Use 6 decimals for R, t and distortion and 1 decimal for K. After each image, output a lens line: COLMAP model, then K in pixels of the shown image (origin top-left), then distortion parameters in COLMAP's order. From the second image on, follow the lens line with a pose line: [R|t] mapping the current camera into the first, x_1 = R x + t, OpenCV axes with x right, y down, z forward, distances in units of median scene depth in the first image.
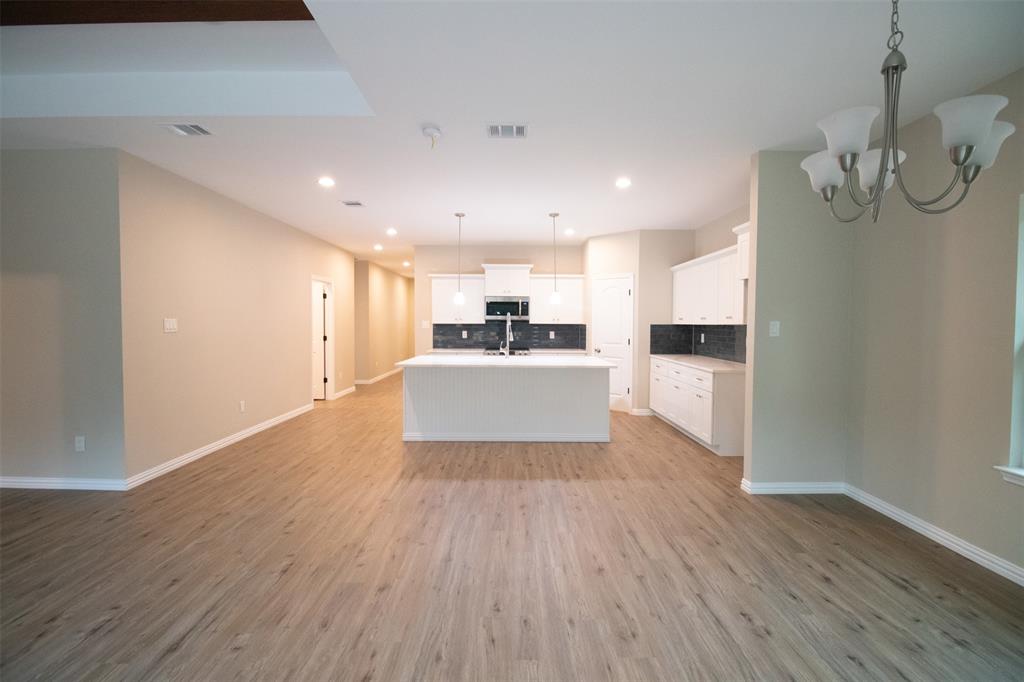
lens RADIAL K [[474.9, 0, 512.0], [0, 474.9, 341.0], [0, 0, 1]] dist [-0.000336, -0.012151]
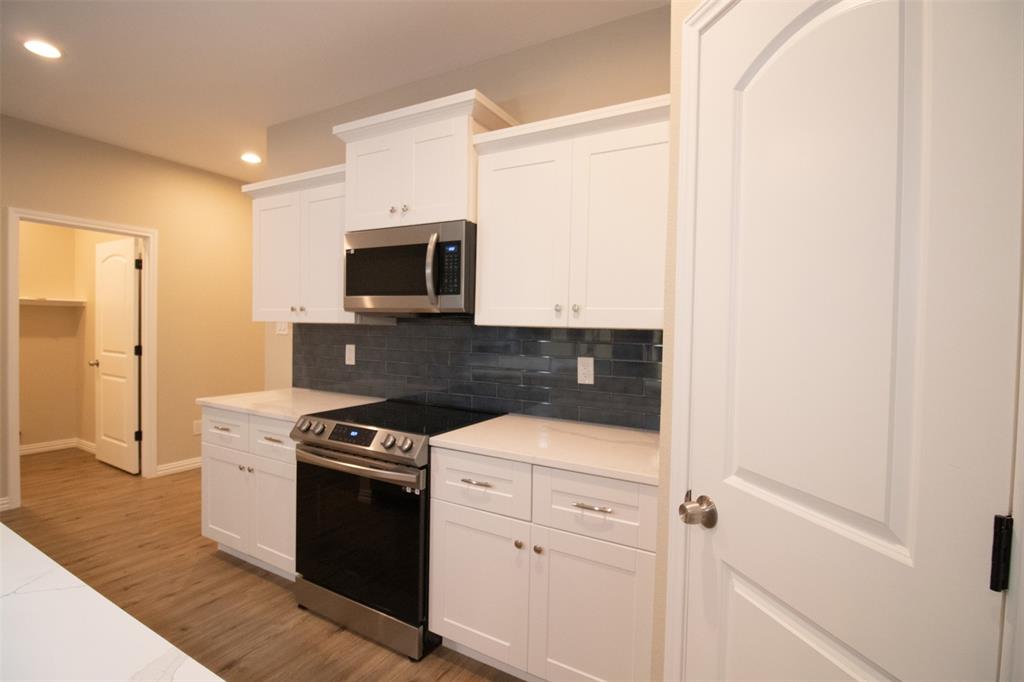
lens RADIAL K [[474.9, 0, 512.0], [0, 474.9, 341.0], [0, 0, 1]] dist [-0.000336, -0.012151]
pose [[0.869630, 0.027455, -0.492941, 0.249191], [-0.033522, 0.999432, -0.003474, -0.036793], [0.492565, 0.019546, 0.870056, 1.046260]]
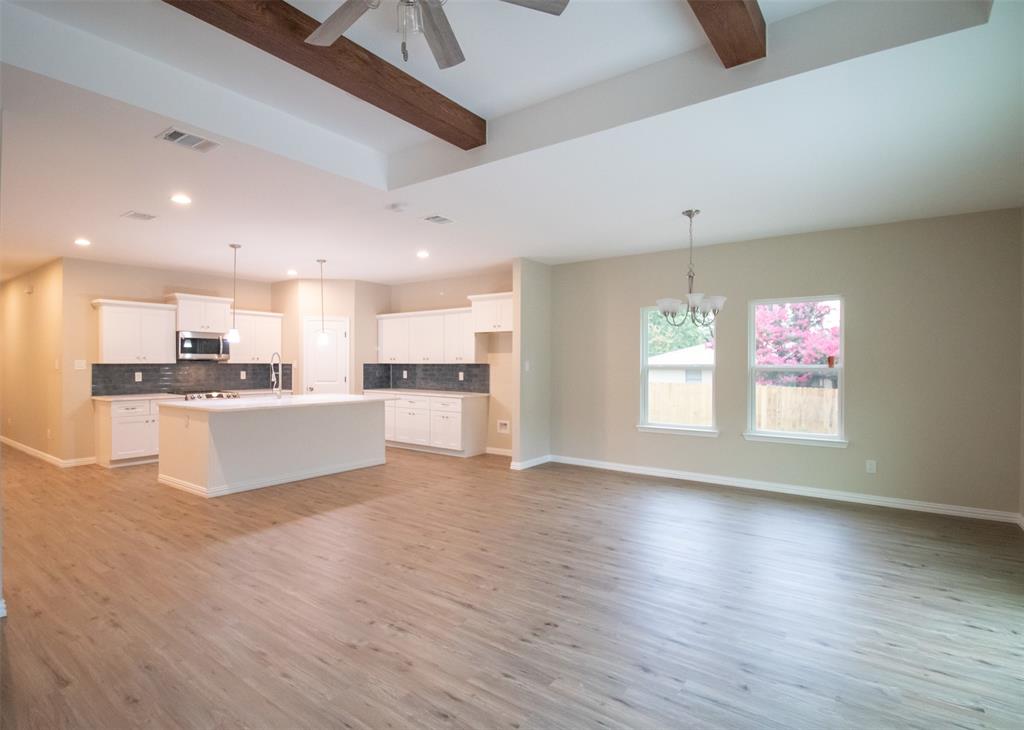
lens RADIAL K [[522.7, 0, 474.8], [0, 522.7, 364.1], [0, 0, 1]] dist [-0.000687, -0.012358]
pose [[0.624229, -0.005004, 0.781225, -0.603386], [0.029787, 0.999405, -0.017399, -0.004205], [-0.780673, 0.034131, 0.624007, 0.007409]]
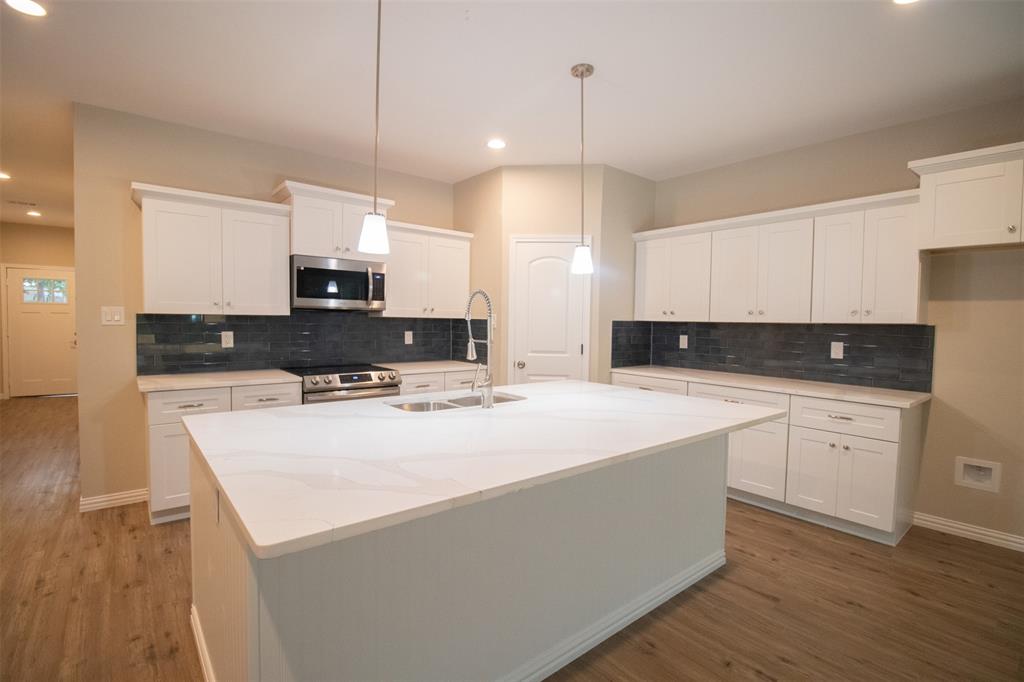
lens RADIAL K [[474.9, 0, 512.0], [0, 474.9, 341.0], [0, 0, 1]] dist [-0.000336, -0.012151]
pose [[0.776391, -0.020348, 0.629923, -0.239630], [0.011495, 0.999770, 0.018127, -0.024059], [-0.630146, -0.006833, 0.776446, 0.687486]]
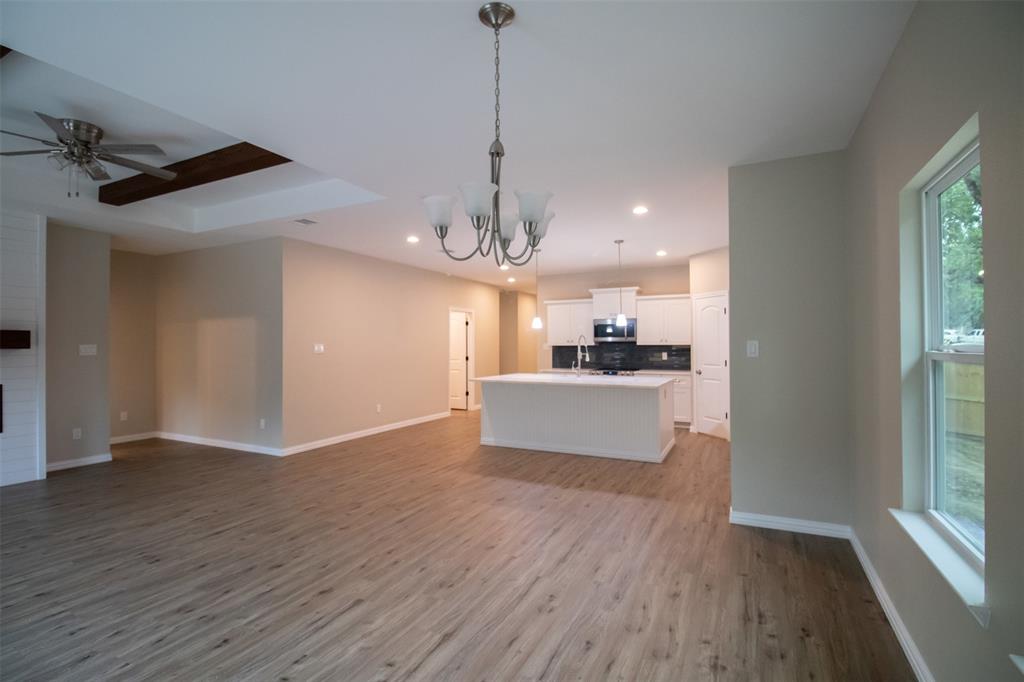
lens RADIAL K [[474.9, 0, 512.0], [0, 474.9, 341.0], [0, 0, 1]] dist [-0.000336, -0.012151]
pose [[0.894185, -0.013007, -0.447509, 0.339468], [-0.007441, 0.999008, -0.043903, 0.002640], [0.447636, 0.042587, 0.893201, -0.037775]]
